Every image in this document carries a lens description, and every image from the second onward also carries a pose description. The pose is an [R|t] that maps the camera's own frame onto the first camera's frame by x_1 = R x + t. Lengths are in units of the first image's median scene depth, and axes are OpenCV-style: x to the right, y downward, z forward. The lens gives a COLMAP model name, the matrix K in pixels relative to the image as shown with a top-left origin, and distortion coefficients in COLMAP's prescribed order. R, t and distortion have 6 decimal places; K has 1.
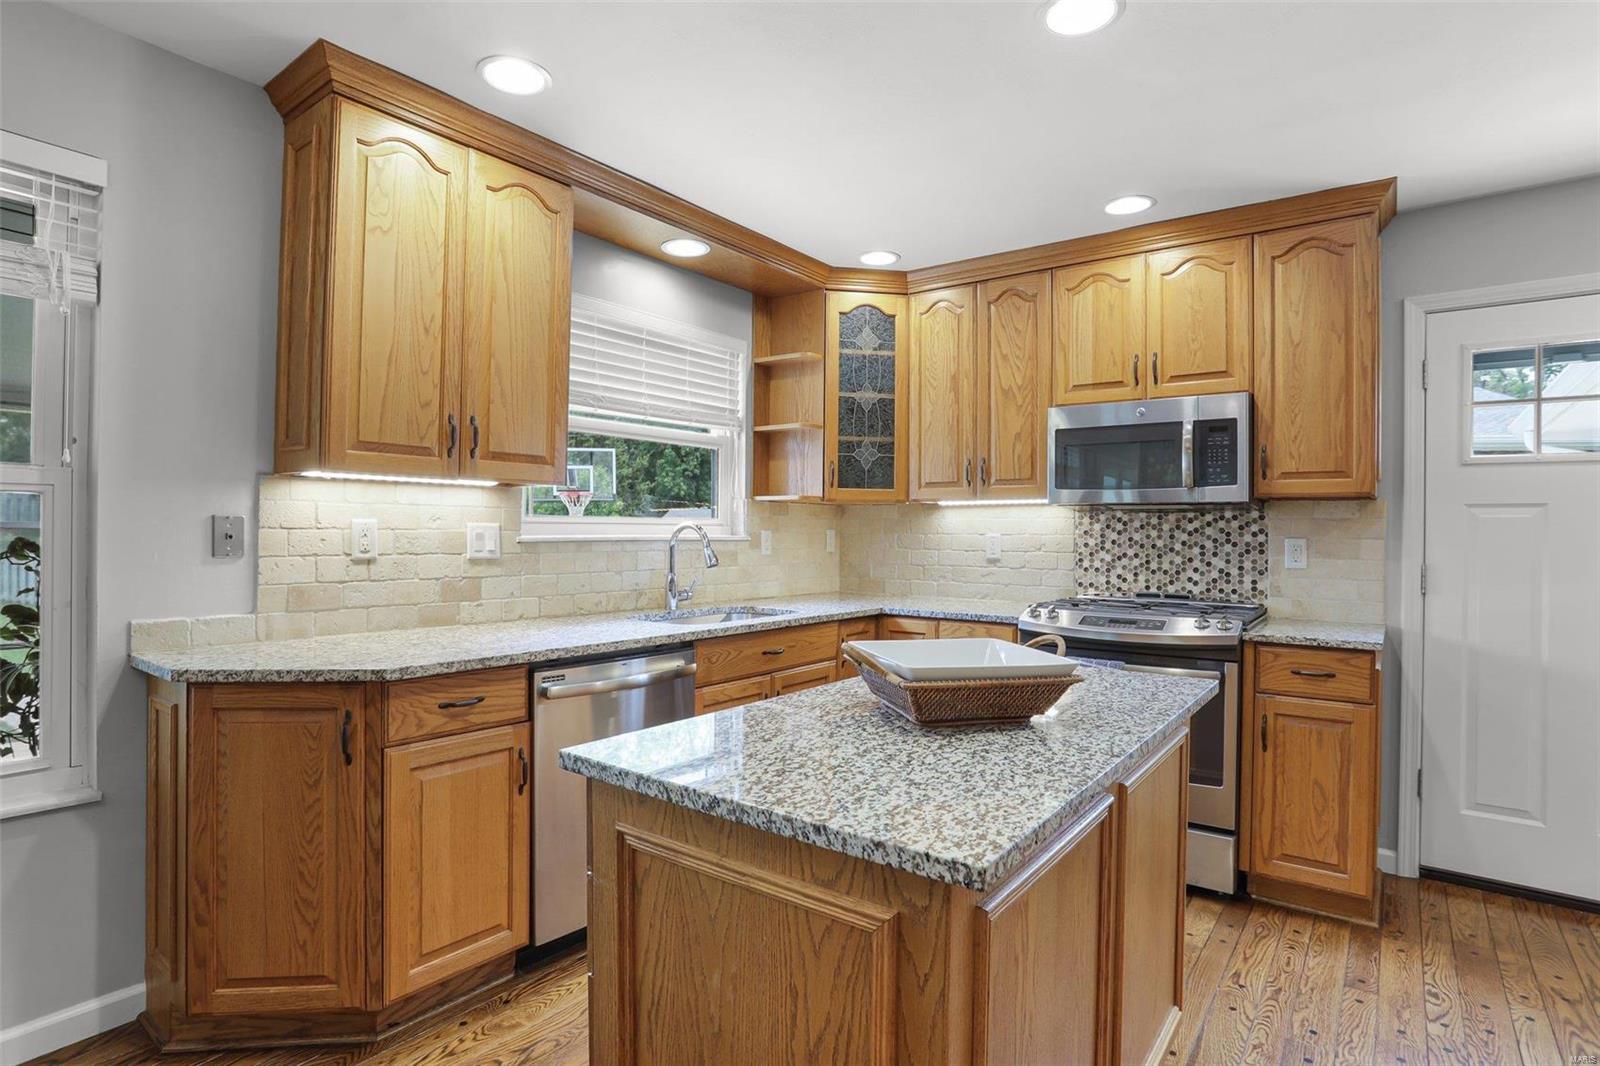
lens RADIAL K [[817.8, 0, 794.0], [0, 817.8, 524.2], [0, 0, 1]] dist [-0.079425, 0.036323]
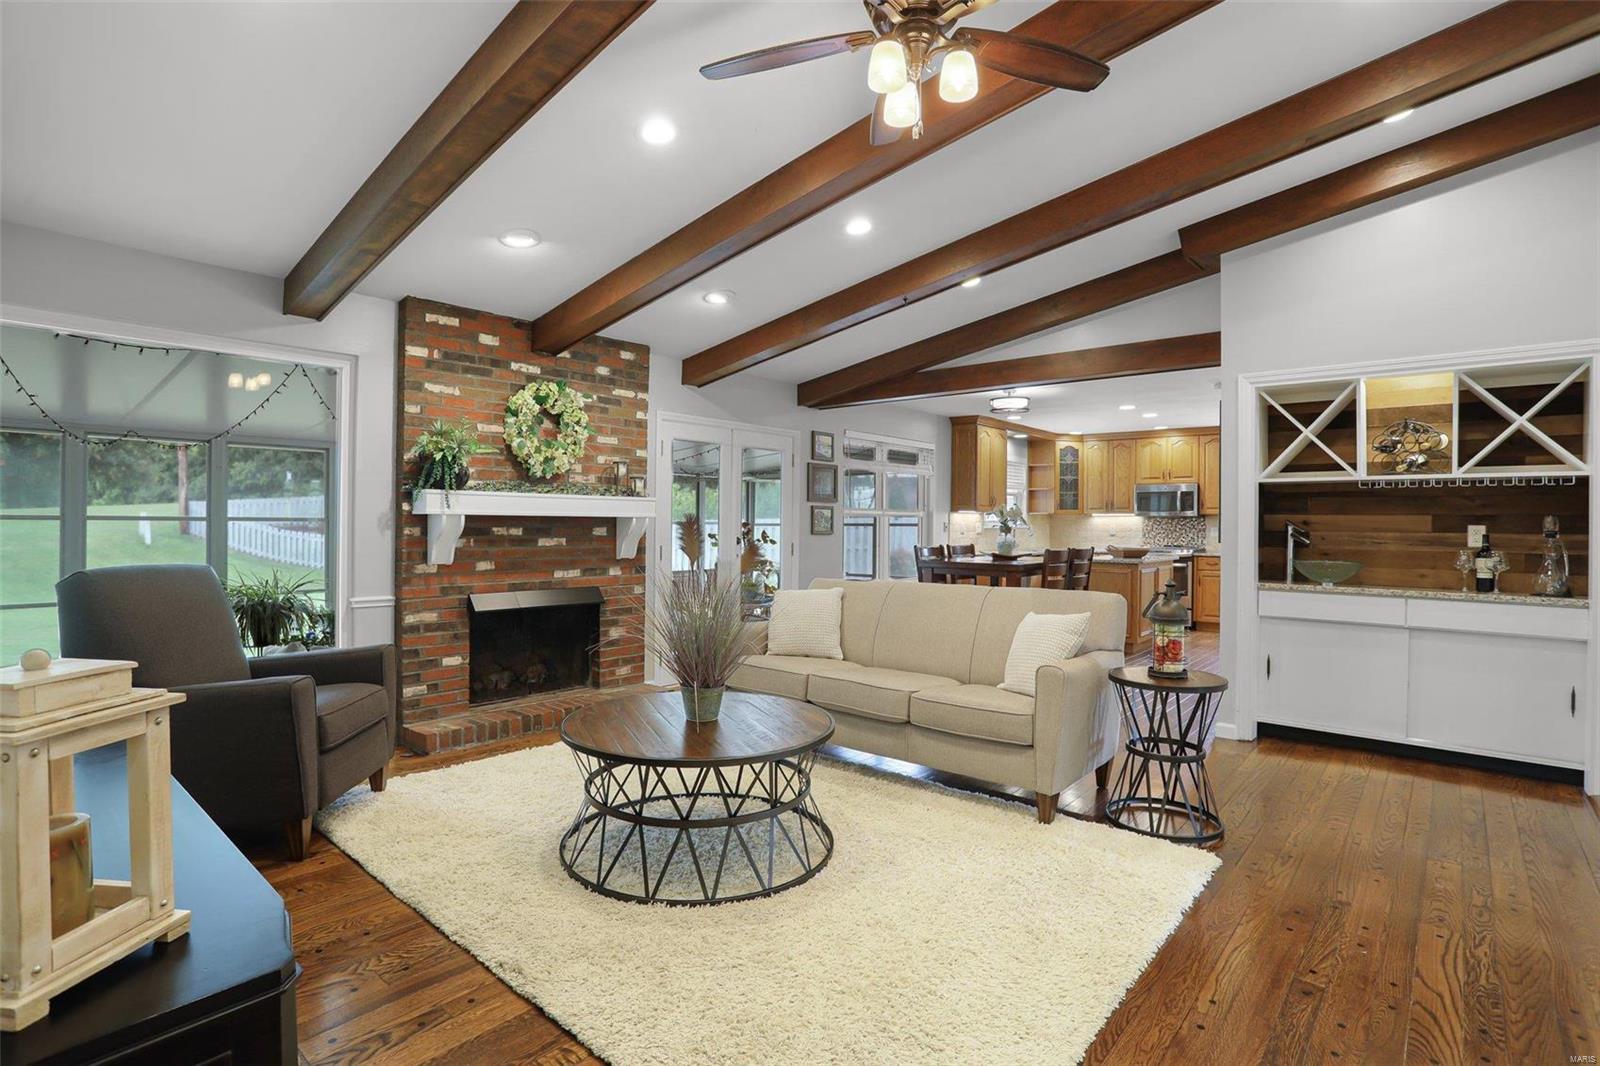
lens RADIAL K [[784.9, 0, 795.8], [0, 784.9, 536.0], [0, 0, 1]] dist [-0.084593, 0.035669]
pose [[0.998270, -0.002011, -0.058769, -0.815619], [0.003476, 0.999685, 0.024841, -0.026889], [0.058700, -0.025002, 0.997963, -2.056591]]
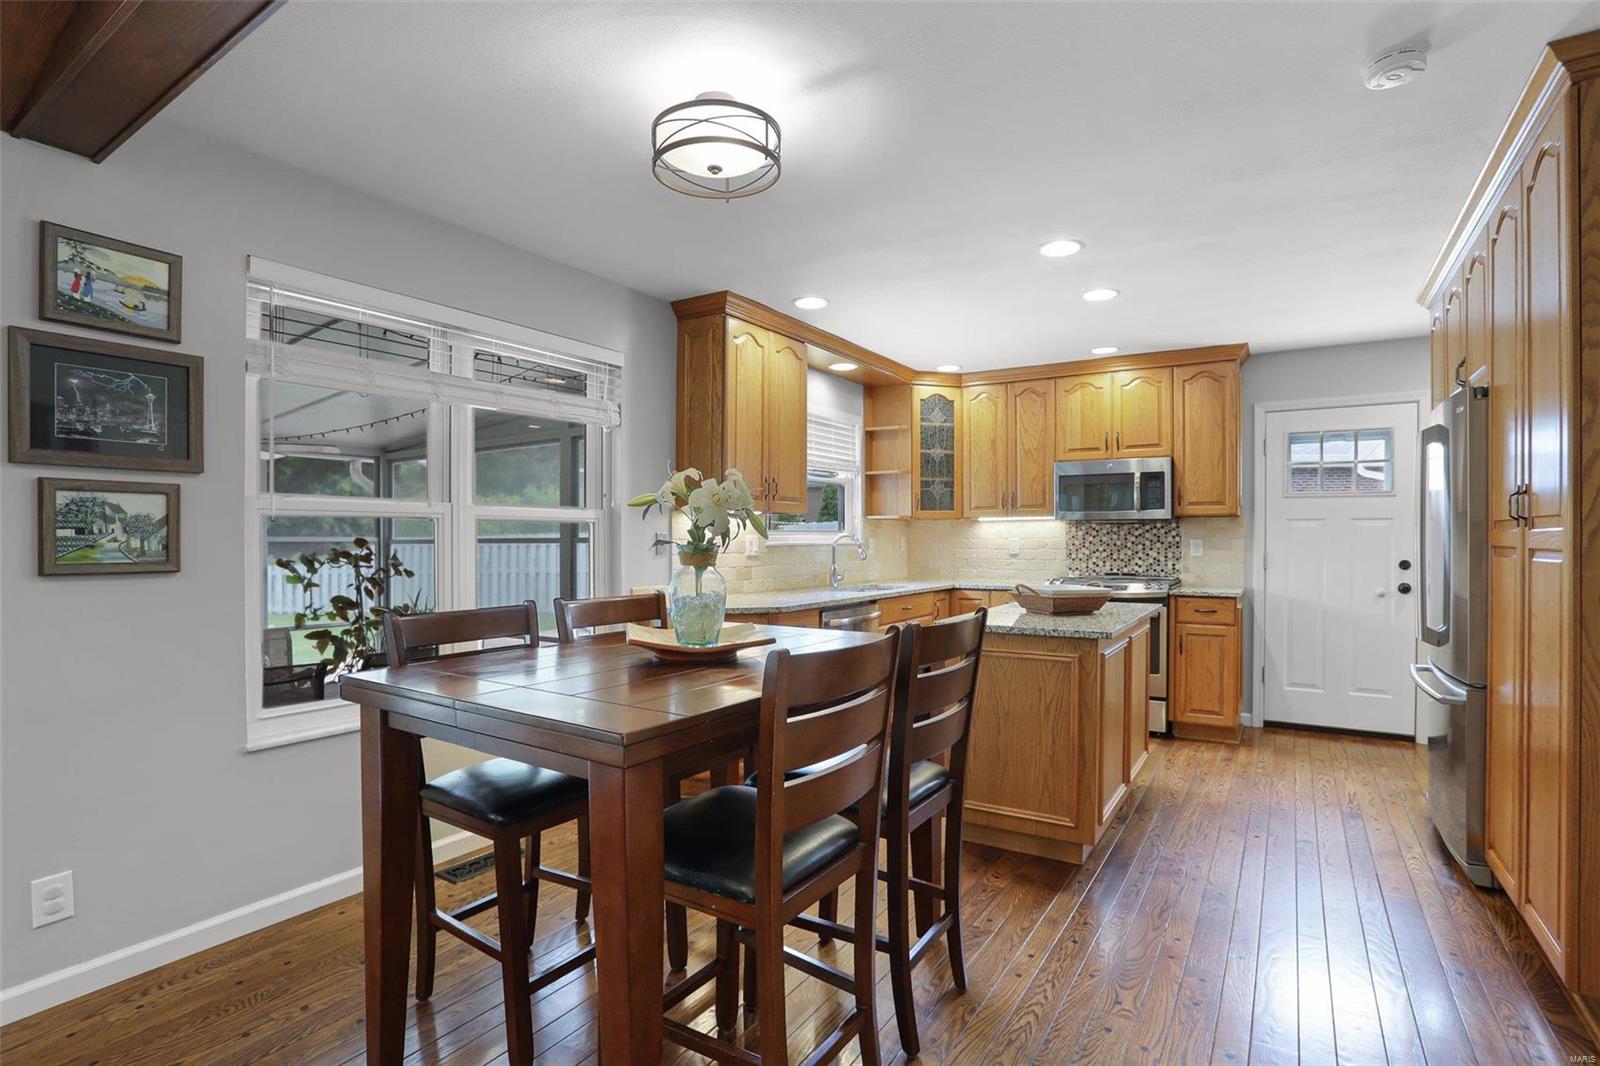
lens RADIAL K [[784.9, 0, 795.8], [0, 784.9, 536.0], [0, 0, 1]] dist [-0.084593, 0.035669]
pose [[0.996989, -0.010312, 0.076849, -0.346935], [0.009760, 0.999924, 0.007559, -0.009393], [-0.076921, -0.006786, 0.997014, -0.566017]]
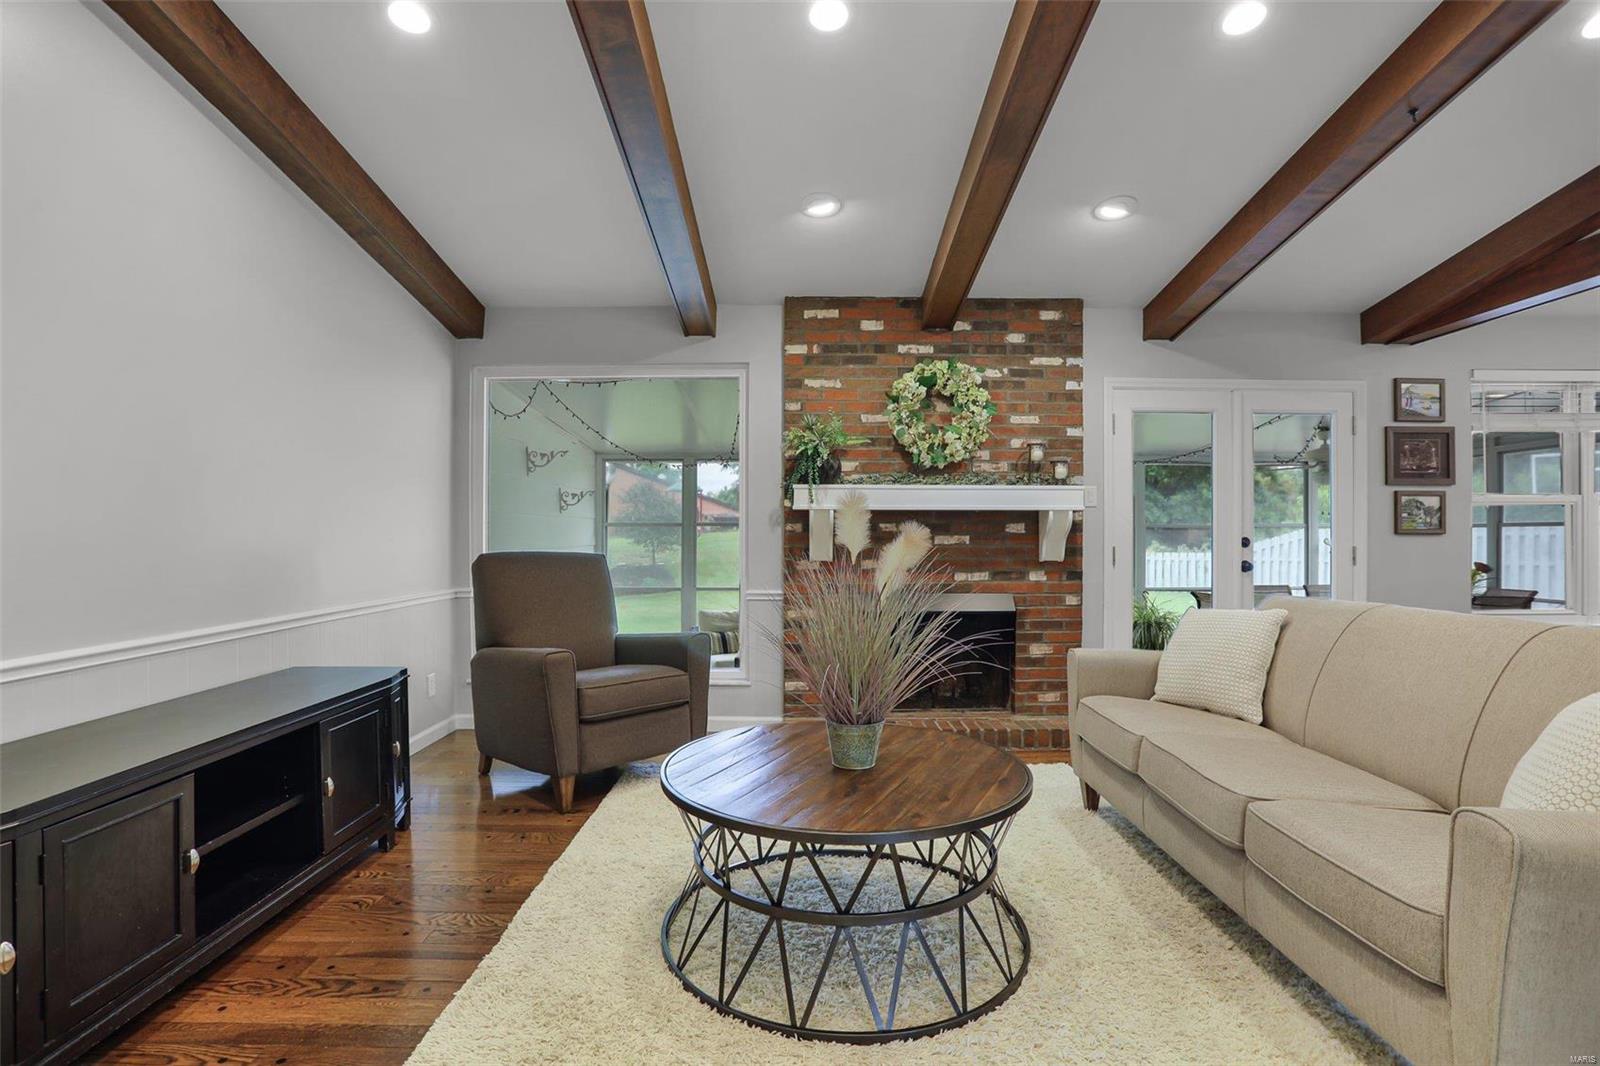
lens RADIAL K [[784.9, 0, 795.8], [0, 784.9, 536.0], [0, 0, 1]] dist [-0.084593, 0.035669]
pose [[0.609732, -0.006536, -0.792581, -0.479242], [0.013906, 0.999900, 0.002453, 0.006422], [0.792486, -0.012518, 0.609762, -1.618657]]
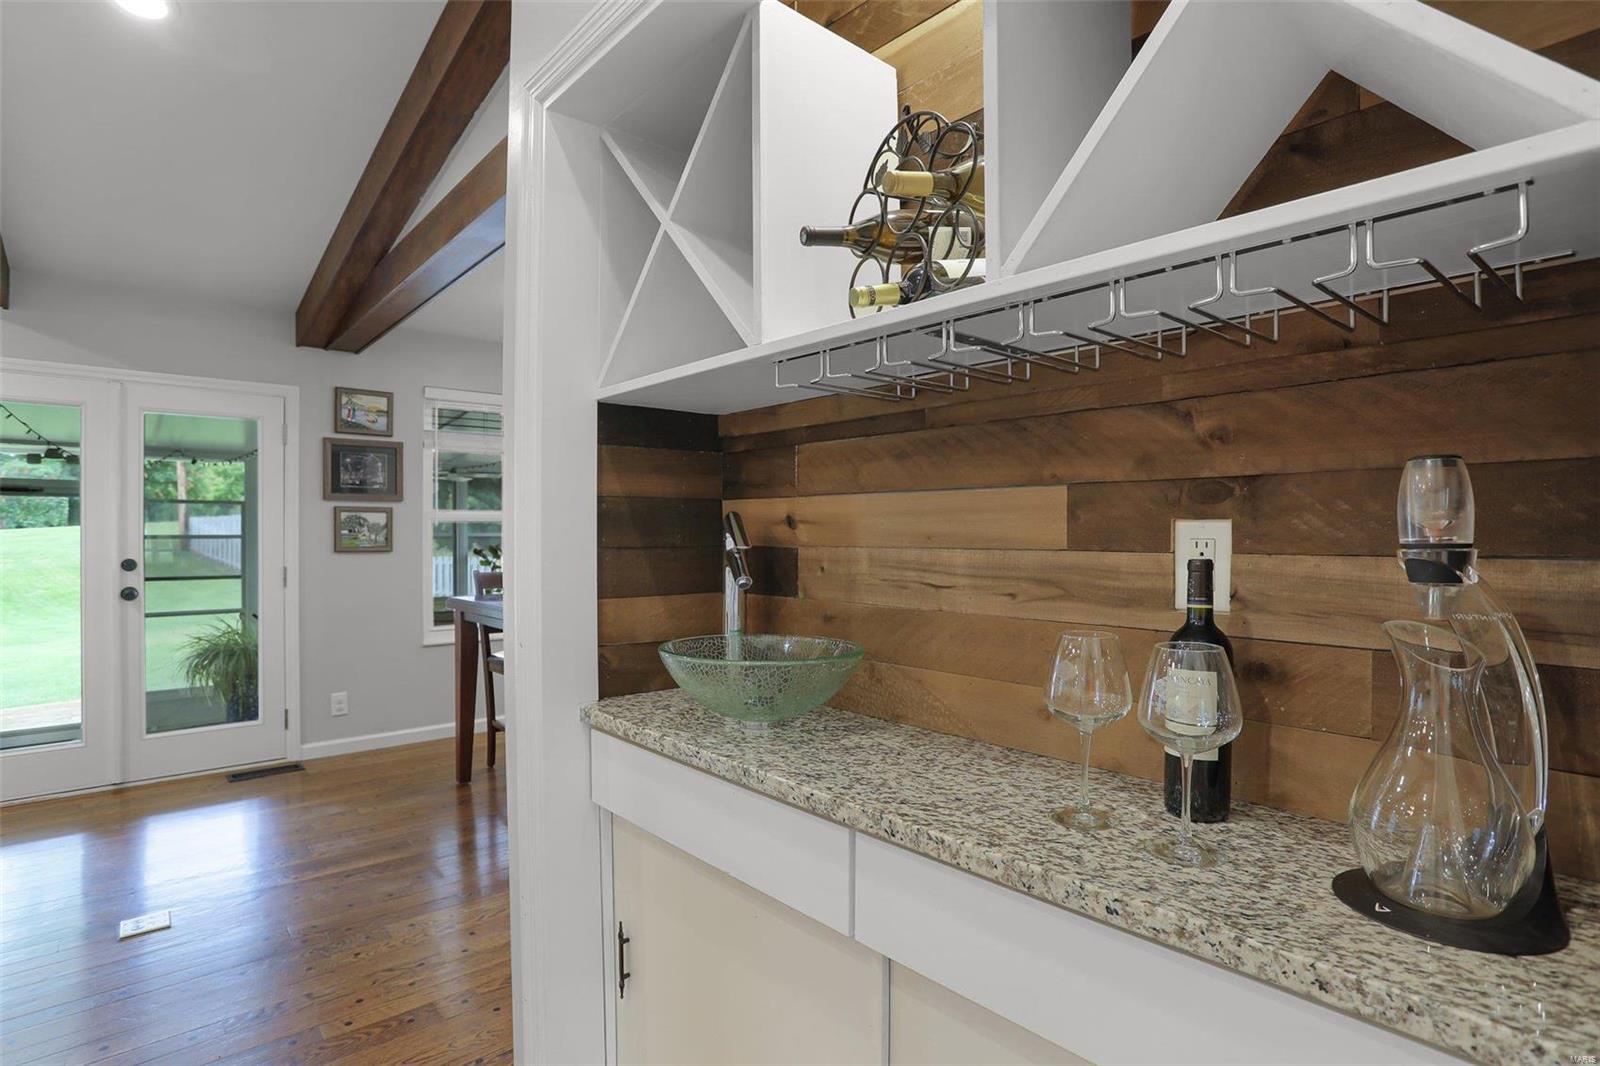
lens RADIAL K [[817.8, 0, 794.0], [0, 817.8, 524.2], [0, 0, 1]] dist [-0.079425, 0.036323]
pose [[0.979585, -0.014522, -0.200507, 0.137745], [0.013755, 0.999892, -0.005215, -0.008688], [0.200561, 0.002350, 0.979678, -1.104740]]
